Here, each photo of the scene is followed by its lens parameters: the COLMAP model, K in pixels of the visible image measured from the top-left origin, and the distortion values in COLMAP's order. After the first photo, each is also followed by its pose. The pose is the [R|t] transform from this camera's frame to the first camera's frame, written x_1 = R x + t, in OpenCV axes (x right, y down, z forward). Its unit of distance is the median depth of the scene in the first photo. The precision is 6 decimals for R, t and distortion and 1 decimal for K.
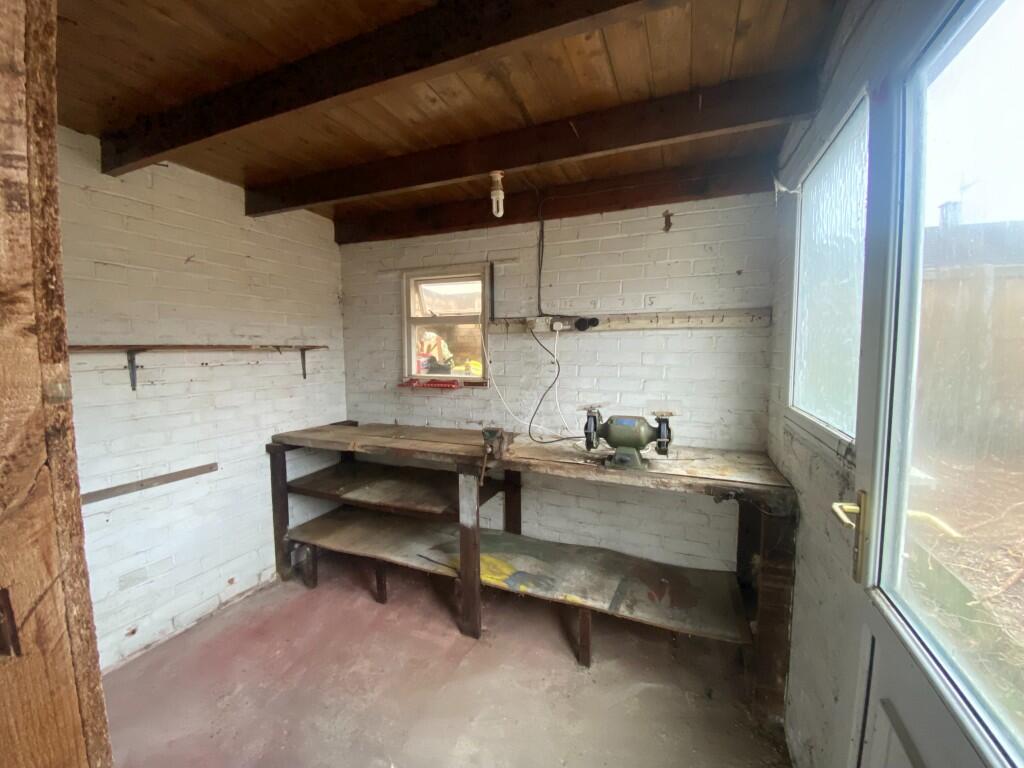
lens RADIAL K [[416.6, 0, 510.4], [0, 416.6, 383.0], [0, 0, 1]] dist [-0.000240, -0.000031]
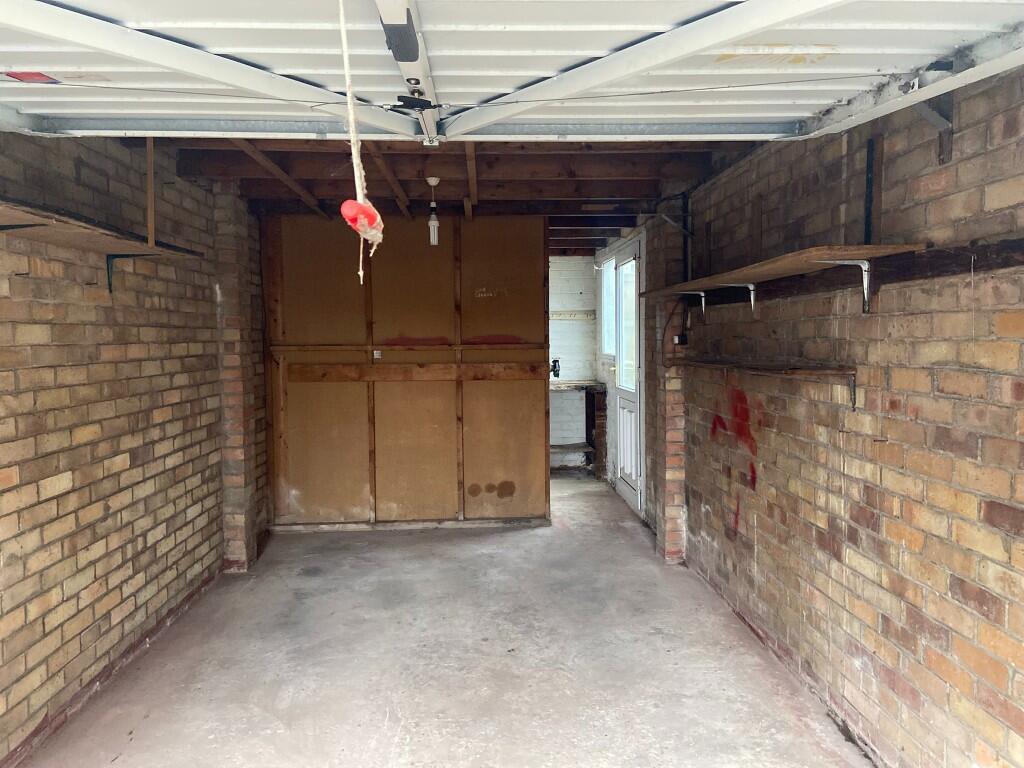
lens RADIAL K [[781.3, 0, 513.3], [0, 781.3, 382.9], [0, 0, 1]] dist [0.000284, 0.000009]
pose [[0.904056, -0.035239, 0.425959, -1.488770], [0.044415, 0.998946, -0.011625, 0.220598], [-0.425100, 0.029428, 0.904668, -2.462628]]
